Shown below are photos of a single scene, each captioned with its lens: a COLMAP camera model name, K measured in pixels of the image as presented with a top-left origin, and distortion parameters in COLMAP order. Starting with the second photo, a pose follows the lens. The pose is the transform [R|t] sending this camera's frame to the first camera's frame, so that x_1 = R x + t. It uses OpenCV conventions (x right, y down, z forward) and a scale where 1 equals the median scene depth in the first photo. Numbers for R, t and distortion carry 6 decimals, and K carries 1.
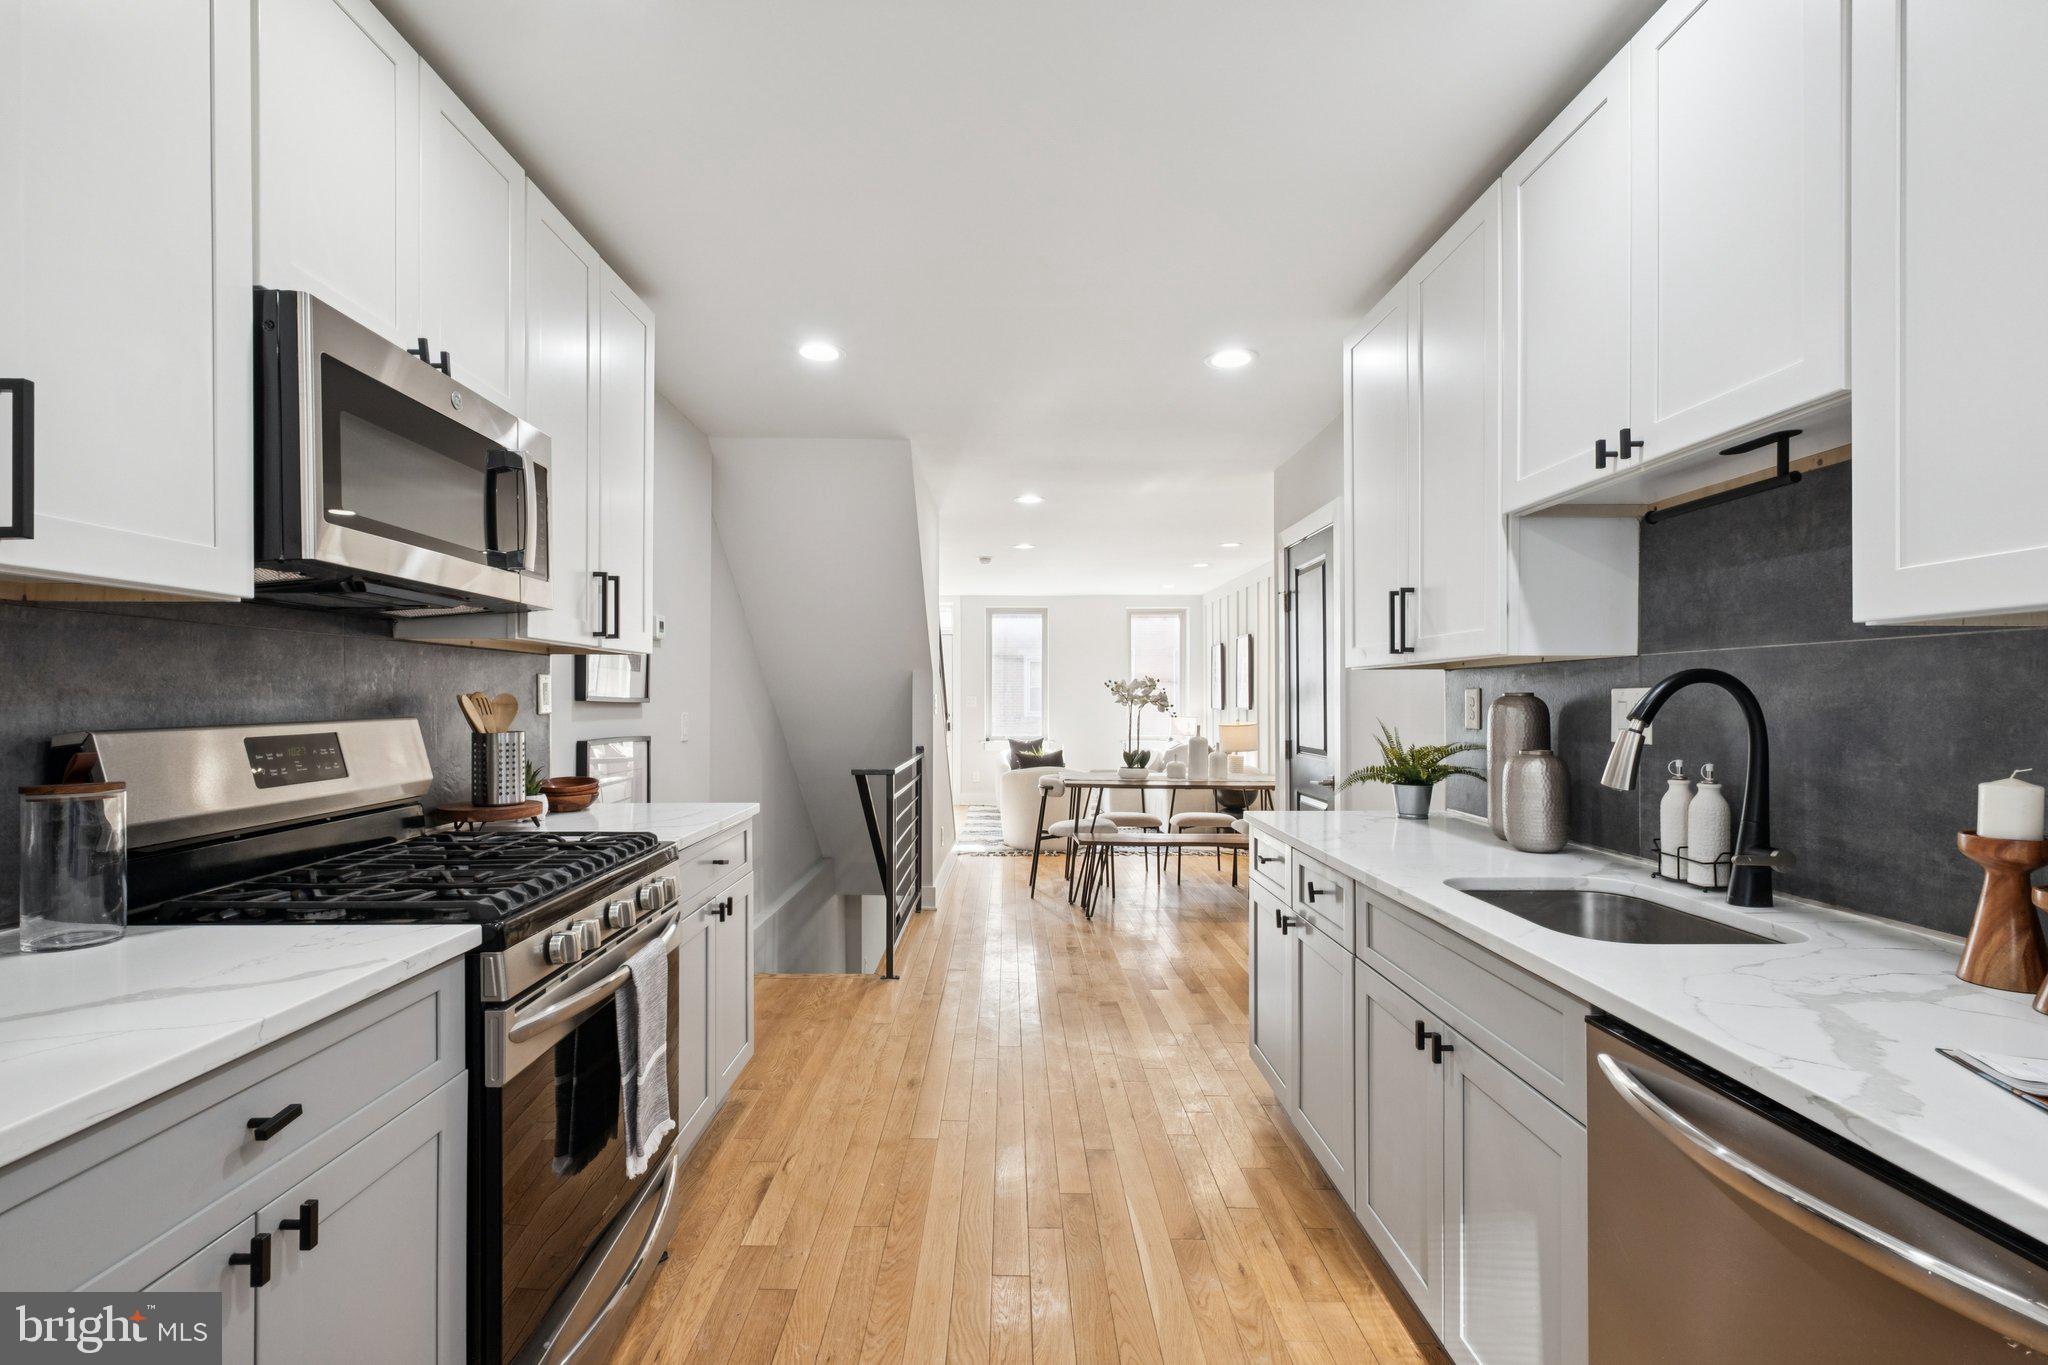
lens RADIAL K [[885.1, 0, 1017.7], [0, 885.1, 690.3], [0, 0, 1]] dist [-0.003974, -0.000557]
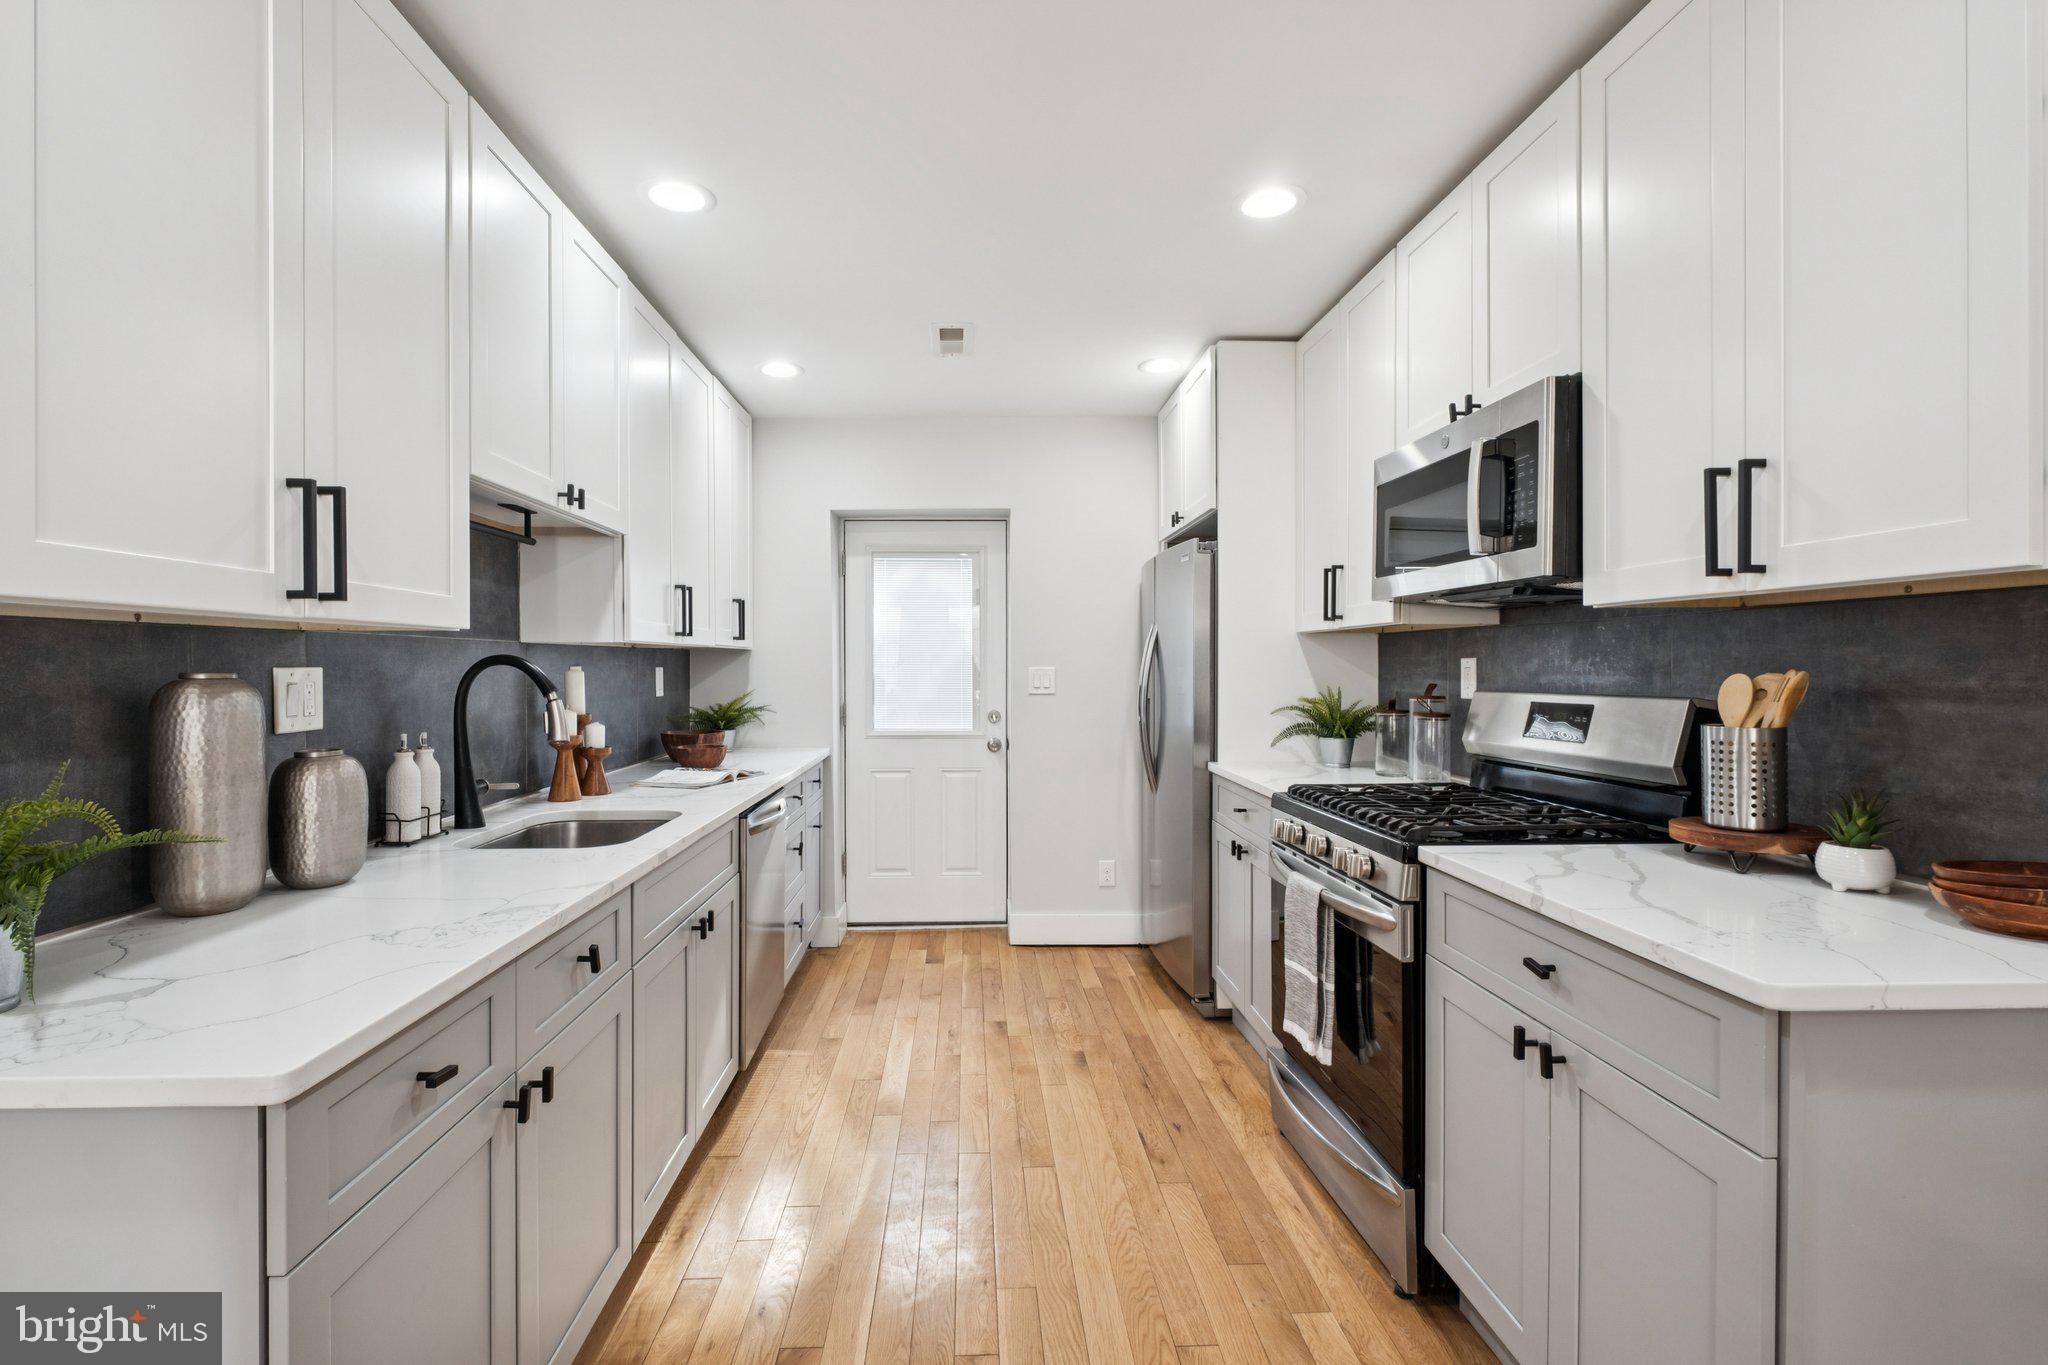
lens RADIAL K [[885.1, 0, 971.7], [0, 885.1, 675.2], [0, 0, 1]] dist [-0.003974, -0.000557]
pose [[-0.999935, 0.001267, 0.011345, 0.032591], [0.001315, 0.999990, 0.004234, 0.002245], [-0.011339, 0.004249, -0.999927, 2.204887]]
